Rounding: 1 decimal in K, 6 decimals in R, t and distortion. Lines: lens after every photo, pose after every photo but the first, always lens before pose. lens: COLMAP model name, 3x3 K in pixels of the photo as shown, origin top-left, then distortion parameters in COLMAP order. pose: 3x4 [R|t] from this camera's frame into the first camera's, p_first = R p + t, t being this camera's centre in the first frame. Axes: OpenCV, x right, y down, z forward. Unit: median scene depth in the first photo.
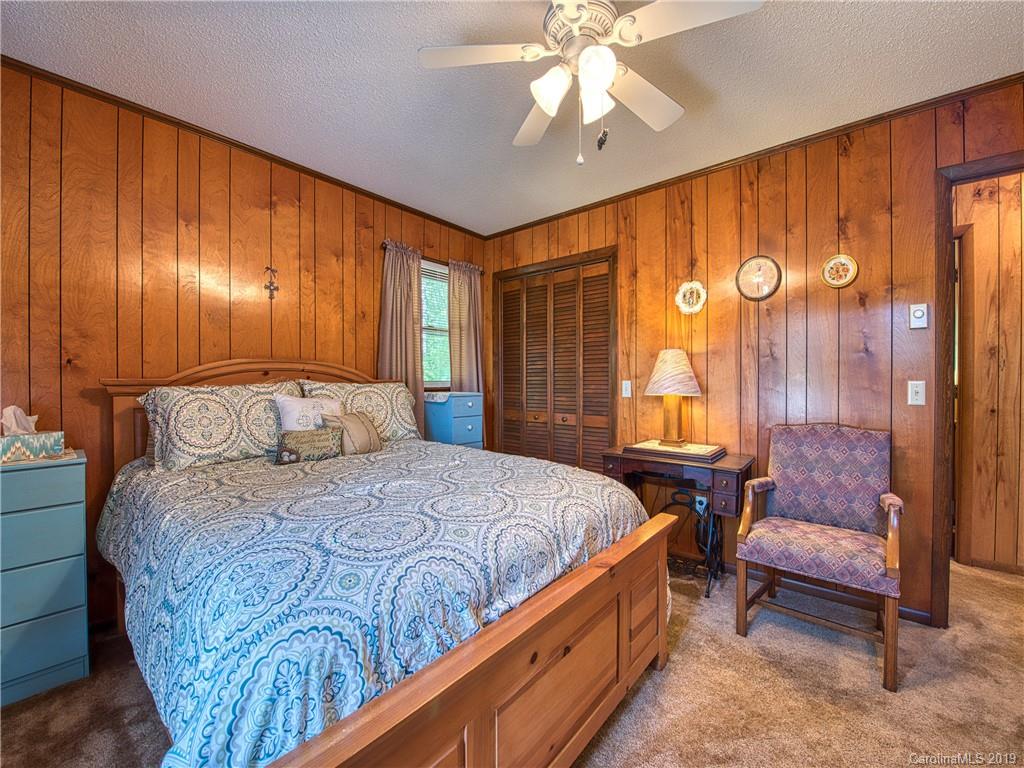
lens RADIAL K [[408.9, 0, 514.1], [0, 408.9, 386.5], [0, 0, 1]] dist [-0.019652, -0.000572]
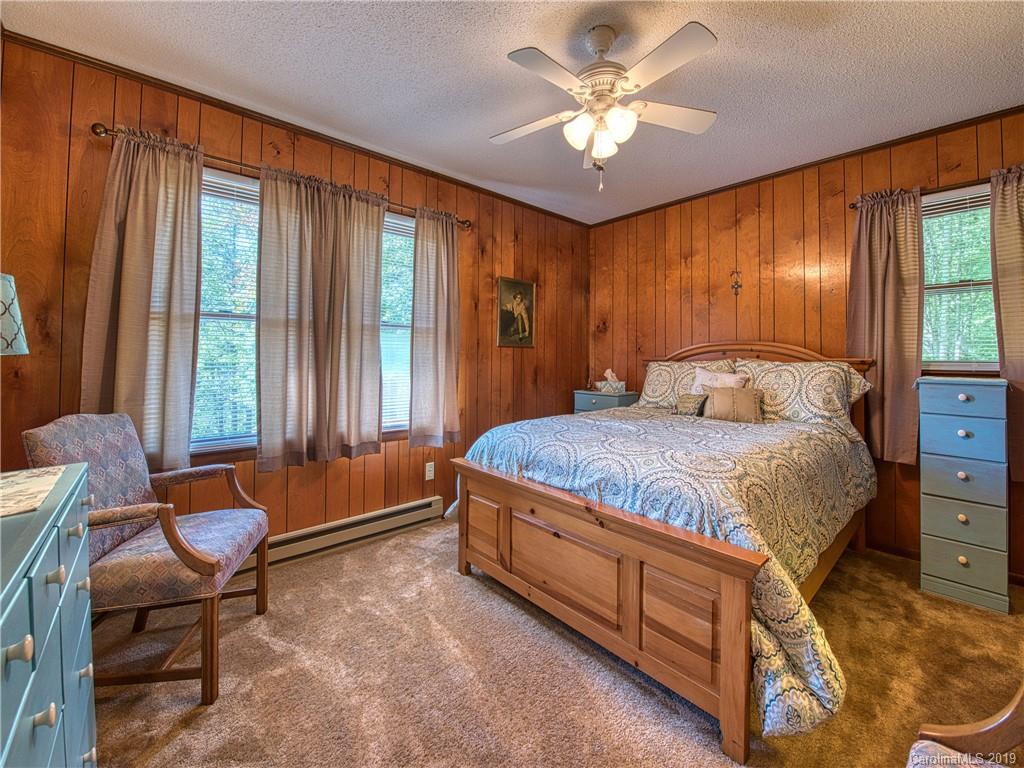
lens RADIAL K [[418.0, 0, 512.5], [0, 418.0, 358.6], [0, 0, 1]] dist [-0.020635, -0.000212]
pose [[-0.143461, 0.002368, -0.989653, 0.803931], [-0.020849, 0.999768, 0.005415, -0.008080], [0.989436, 0.021410, -0.143378, 0.493360]]
